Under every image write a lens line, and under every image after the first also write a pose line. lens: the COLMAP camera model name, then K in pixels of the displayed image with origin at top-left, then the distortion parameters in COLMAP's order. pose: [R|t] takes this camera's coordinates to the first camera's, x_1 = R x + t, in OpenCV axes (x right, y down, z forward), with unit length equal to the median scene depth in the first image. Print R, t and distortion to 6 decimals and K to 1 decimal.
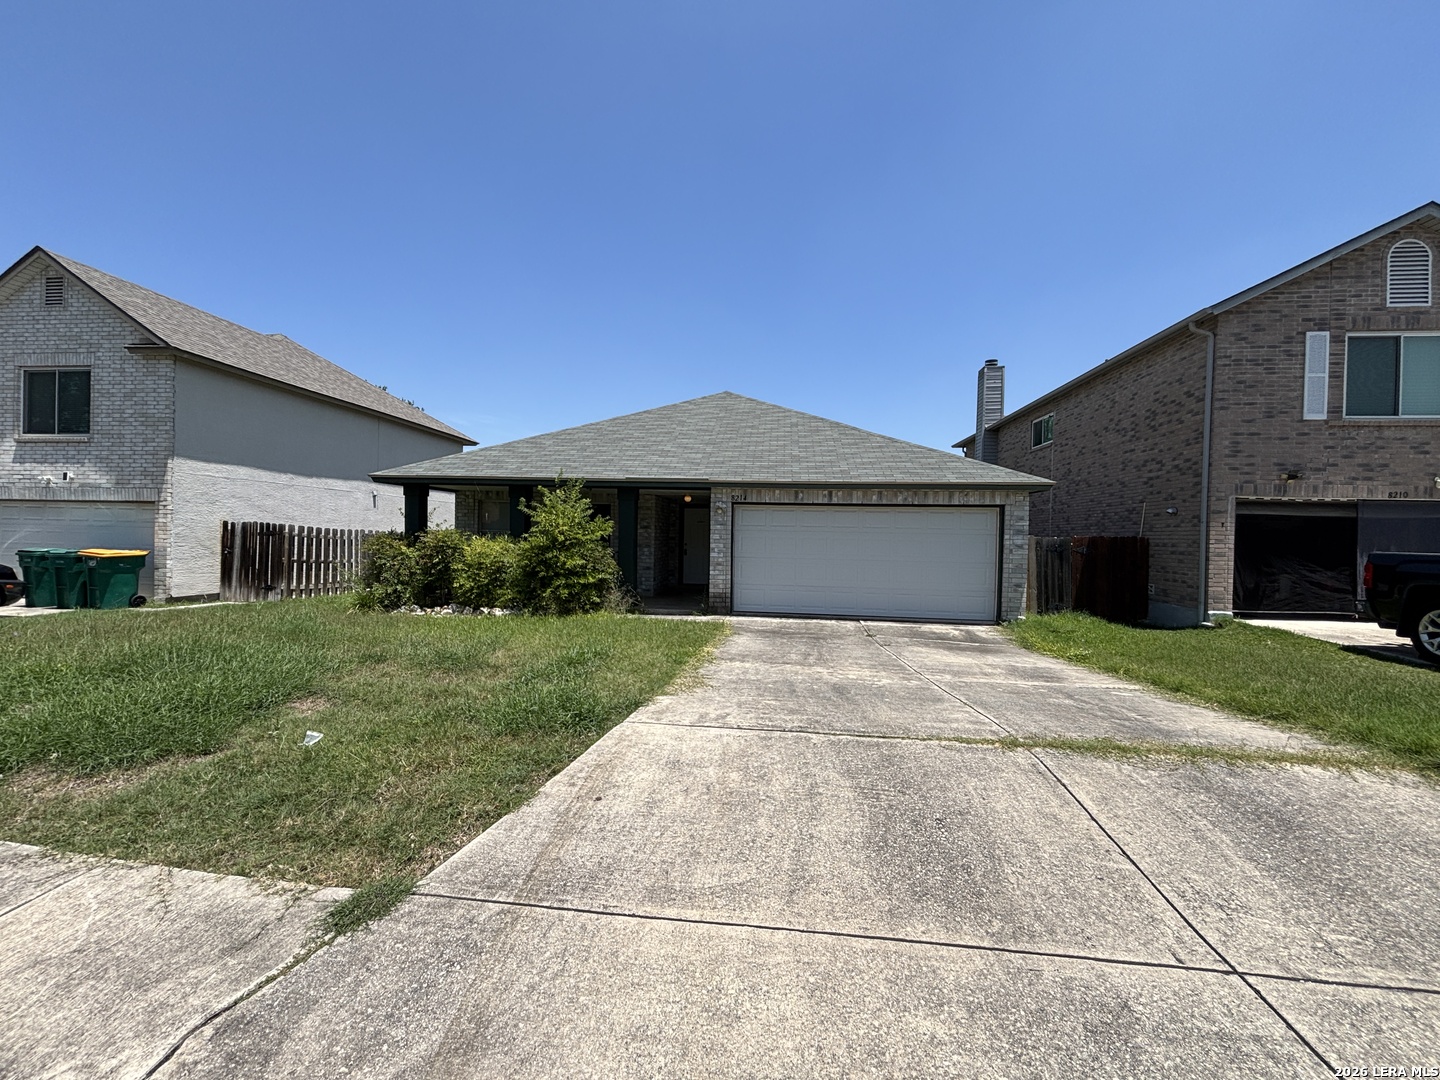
lens RADIAL K [[587.1, 0, 720.5], [0, 587.1, 540.4], [0, 0, 1]] dist [0.002914, 0.000941]
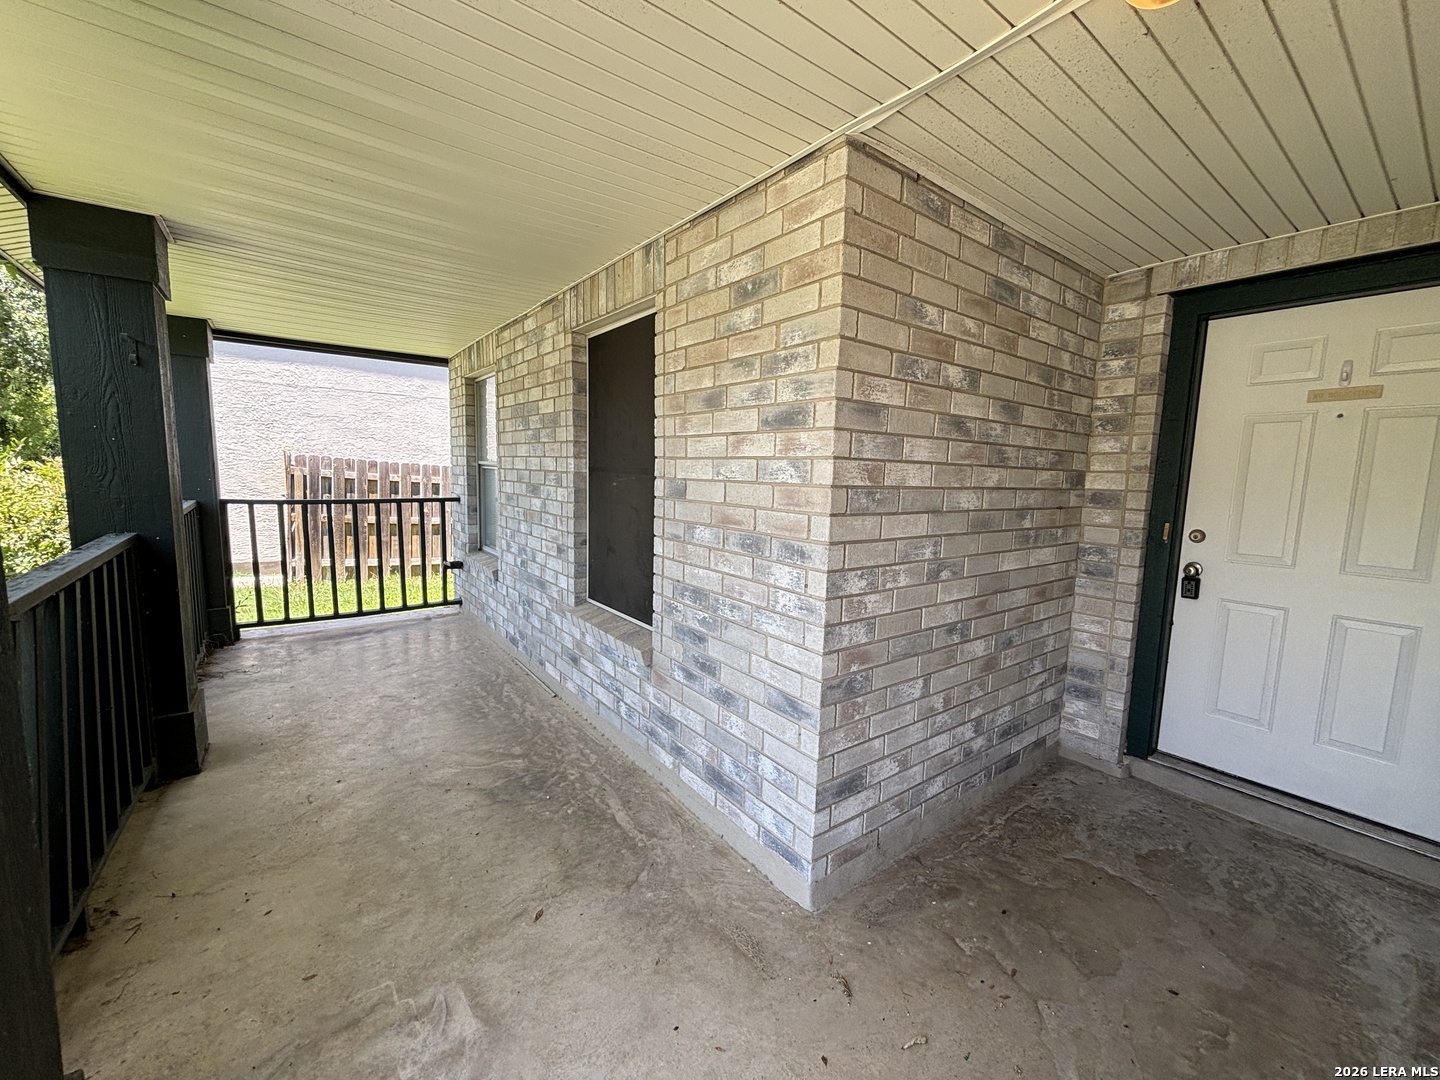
lens RADIAL K [[587.1, 0, 720.5], [0, 587.1, 540.4], [0, 0, 1]] dist [0.002914, 0.000941]
pose [[0.688497, 0.080510, -0.720757, -0.034546], [-0.017768, 0.995393, 0.094215, -0.006186], [0.725022, -0.052060, 0.686756, 0.875887]]
